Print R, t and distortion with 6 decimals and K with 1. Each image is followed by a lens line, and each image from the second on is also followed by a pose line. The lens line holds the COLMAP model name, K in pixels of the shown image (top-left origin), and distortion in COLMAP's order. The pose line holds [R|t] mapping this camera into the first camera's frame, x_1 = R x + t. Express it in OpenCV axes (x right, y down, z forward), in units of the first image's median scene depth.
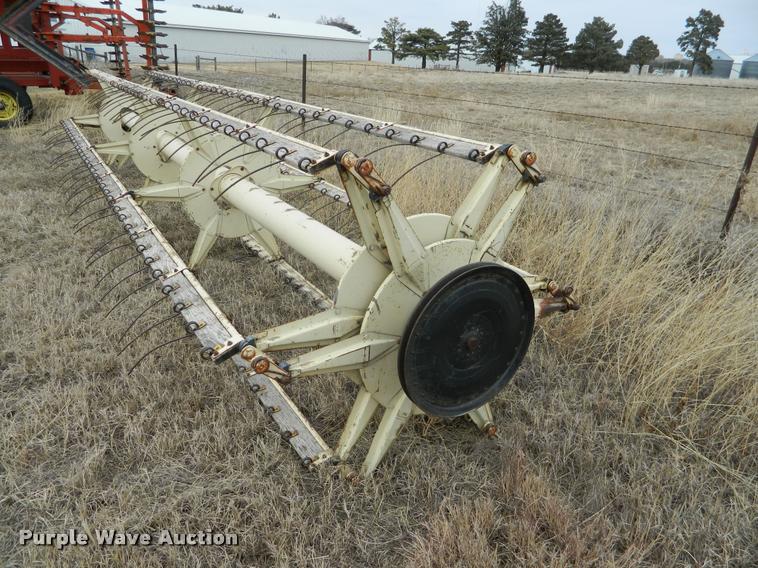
lens RADIAL K [[566.8, 0, 379.3], [0, 566.8, 284.3], [0, 0, 1]] dist [0.005552, -0.000227]
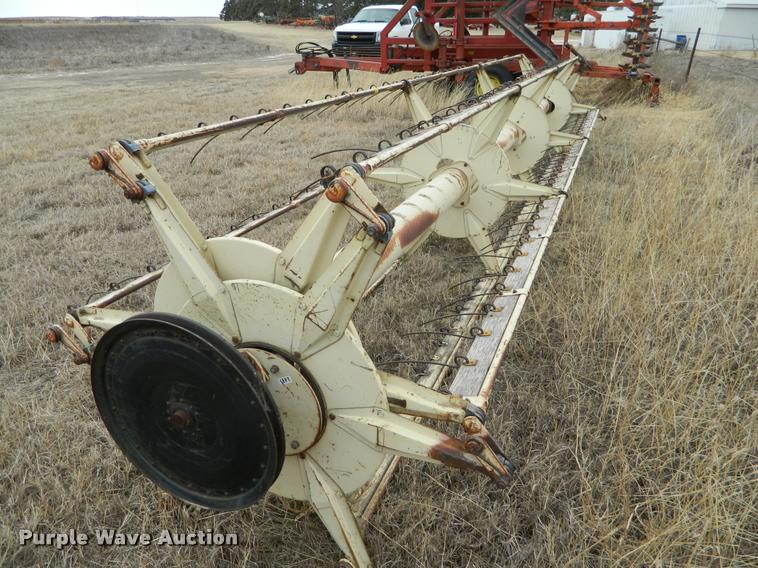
lens RADIAL K [[566.8, 0, 379.4], [0, 566.8, 284.0], [0, 0, 1]] dist [0.005552, -0.000227]
pose [[0.613107, 0.299133, -0.731176, 0.515514], [-0.286235, 0.946766, 0.147319, -0.155860], [0.736321, 0.118966, 0.666092, 0.424582]]
